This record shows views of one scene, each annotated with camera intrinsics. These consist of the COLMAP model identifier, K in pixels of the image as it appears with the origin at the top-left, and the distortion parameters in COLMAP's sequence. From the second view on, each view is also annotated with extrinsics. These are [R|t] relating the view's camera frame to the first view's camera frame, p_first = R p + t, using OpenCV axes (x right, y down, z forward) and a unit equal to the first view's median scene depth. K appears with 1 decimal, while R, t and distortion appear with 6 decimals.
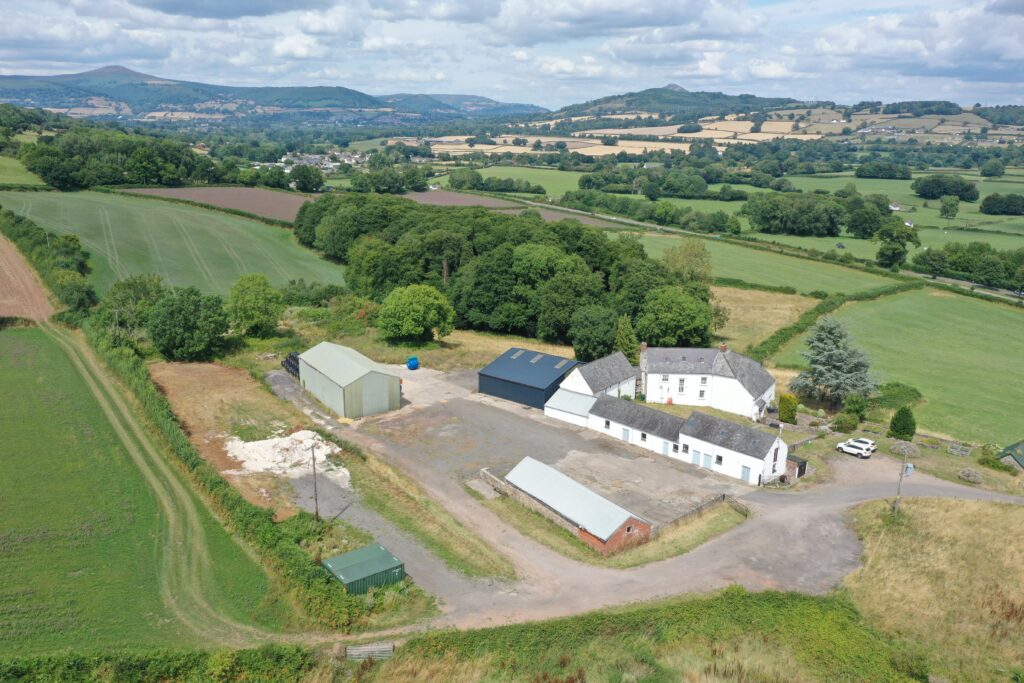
lens RADIAL K [[822.8, 0, 507.7], [0, 822.8, 339.9], [0, 0, 1]] dist [0.011298, 0.009393]
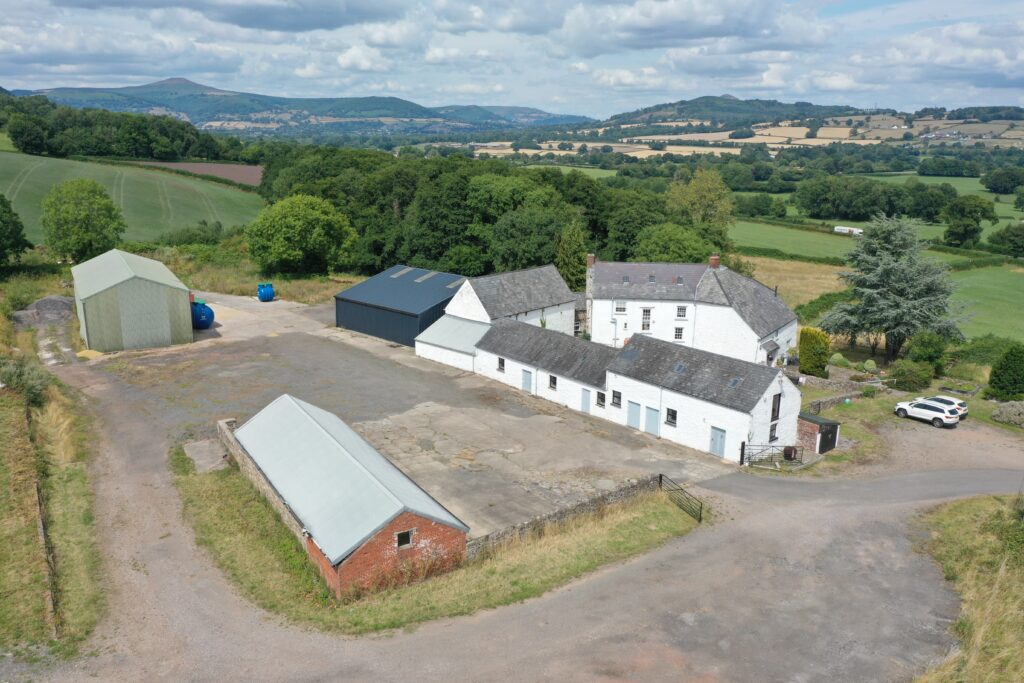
lens RADIAL K [[818.6, 0, 512.0], [0, 818.6, 341.5], [0, 0, 1]] dist [0.015081, 0.002324]
pose [[0.998249, 0.017825, -0.056399, 0.086910], [-0.018619, 0.999734, -0.013589, 0.050354], [0.056142, 0.014615, 0.998316, 0.219156]]
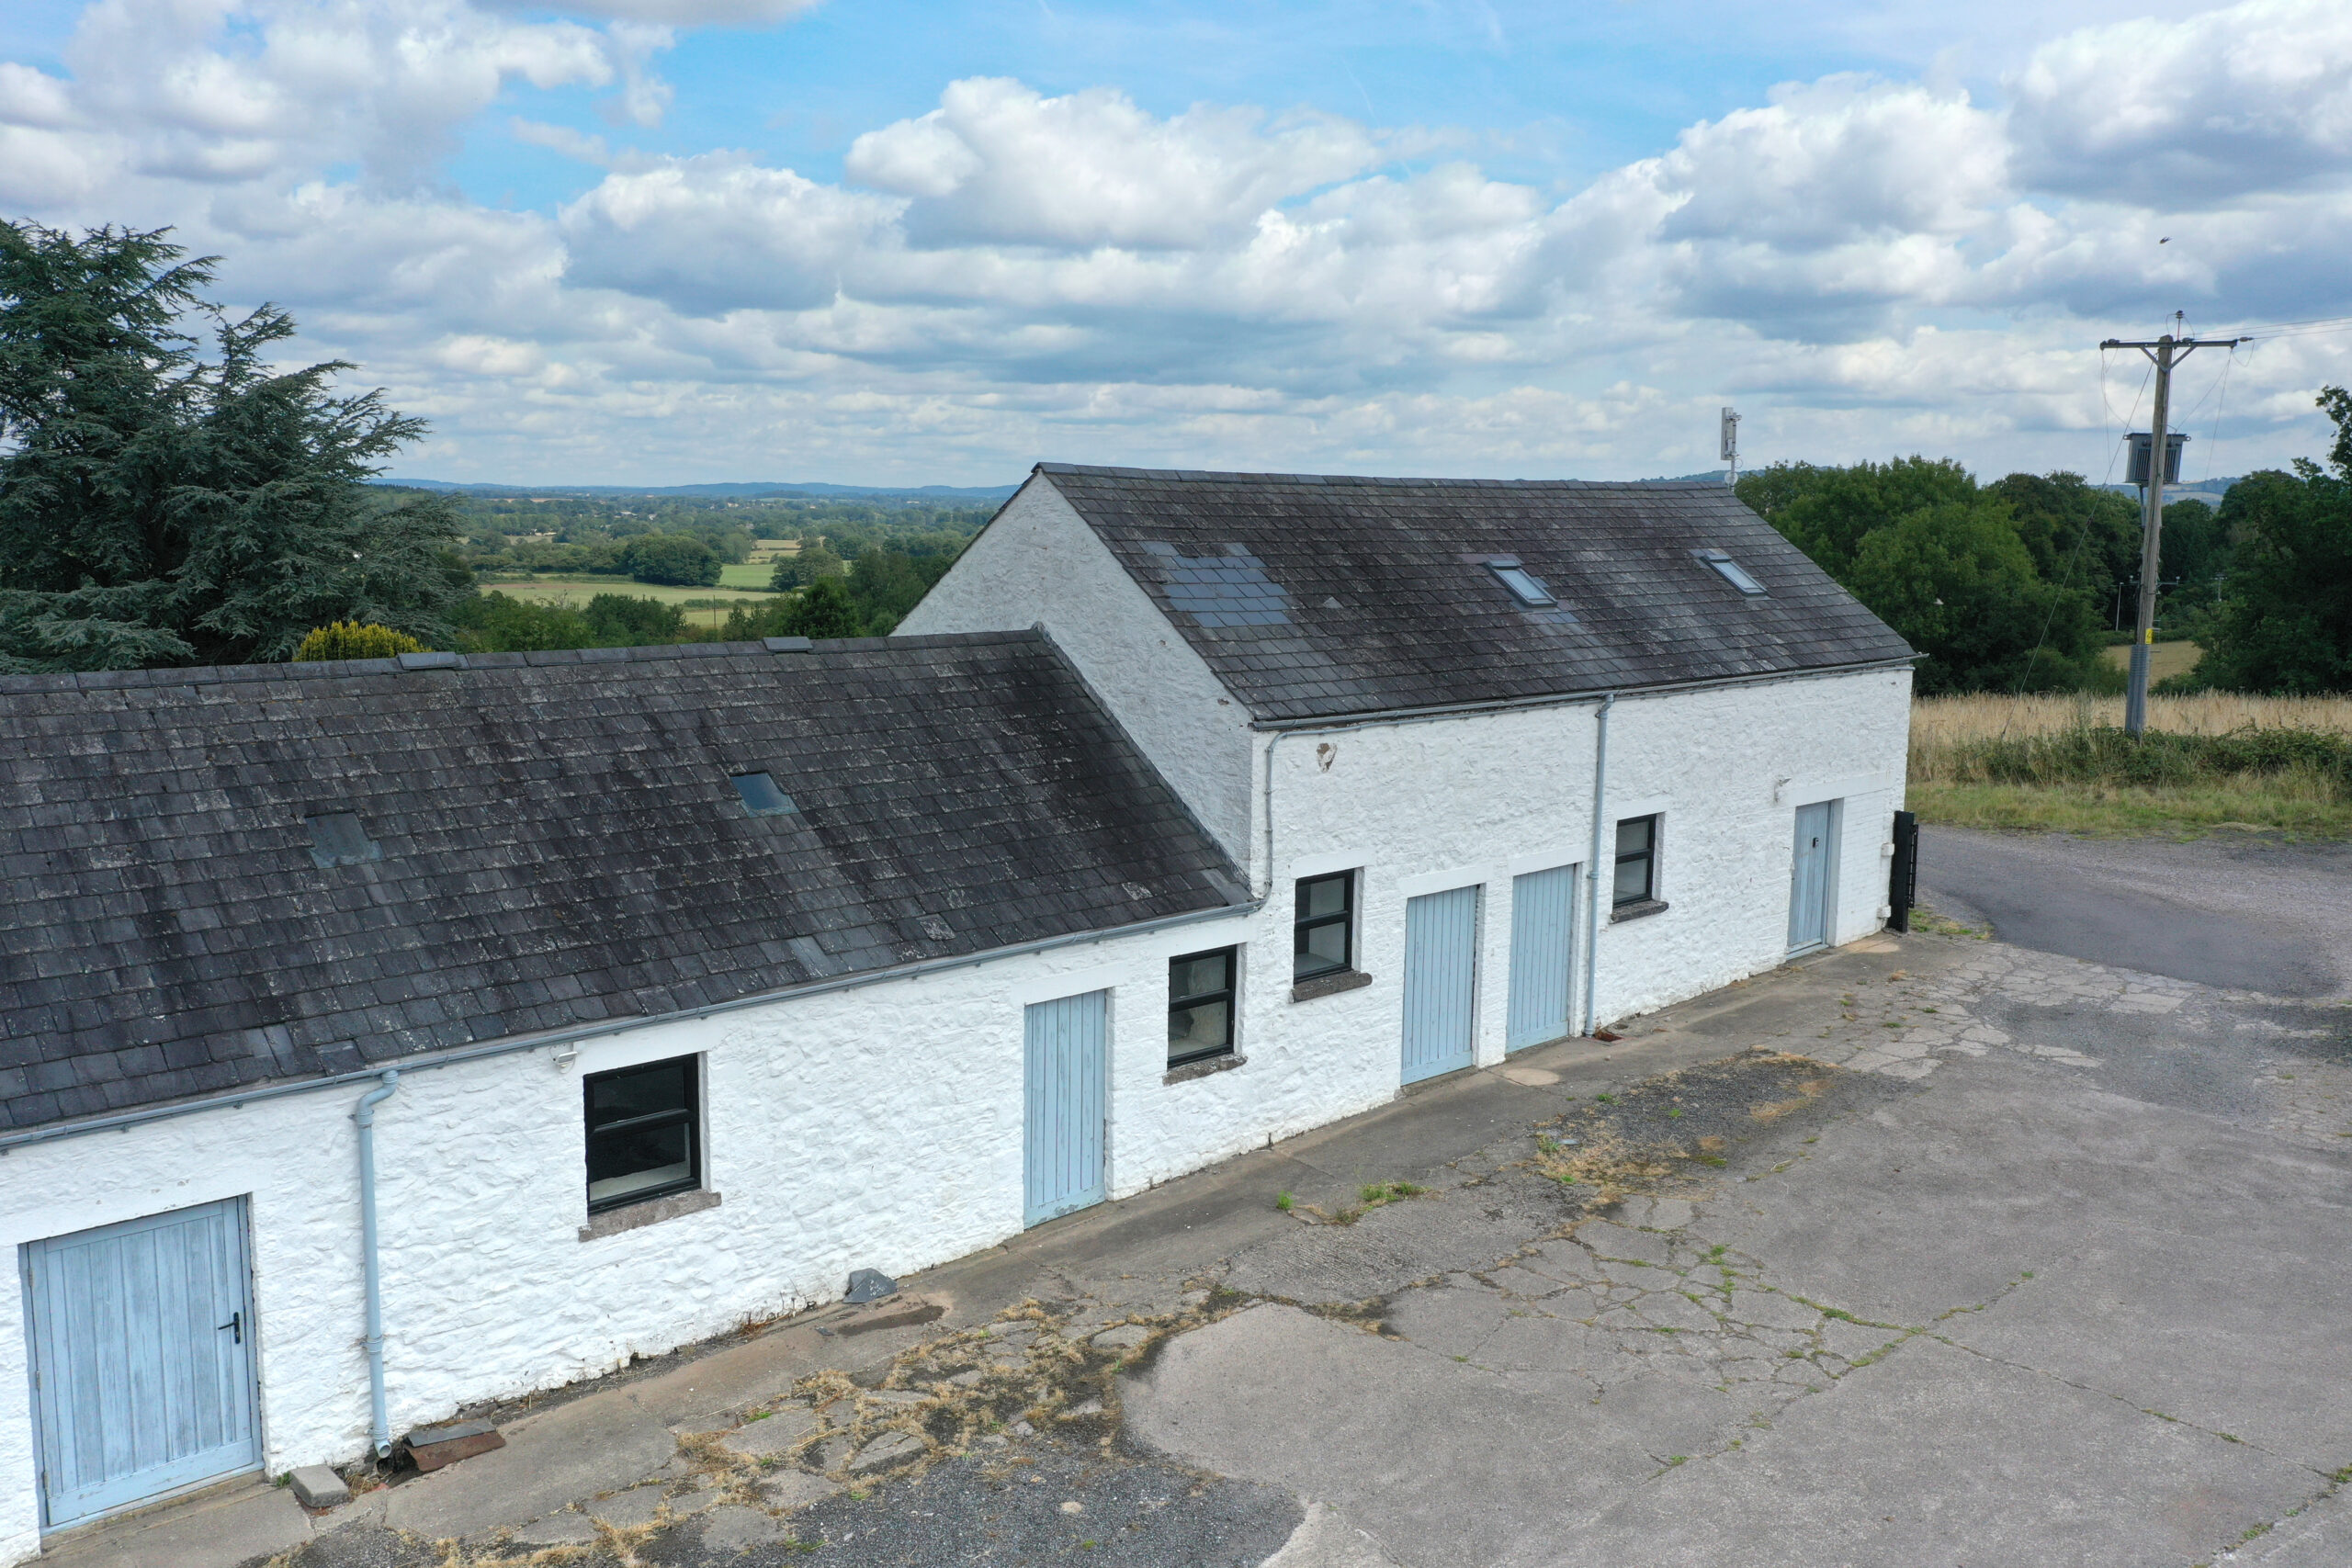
lens RADIAL K [[1876.6, 0, 1176.0], [0, 1876.6, 784.0], [0, 0, 1]] dist [0.019996, 0.008433]
pose [[0.023674, -0.153325, 0.987892, 0.029064], [0.256067, 0.956134, 0.142259, 0.046127], [-0.966369, 0.249599, 0.061897, 0.493188]]
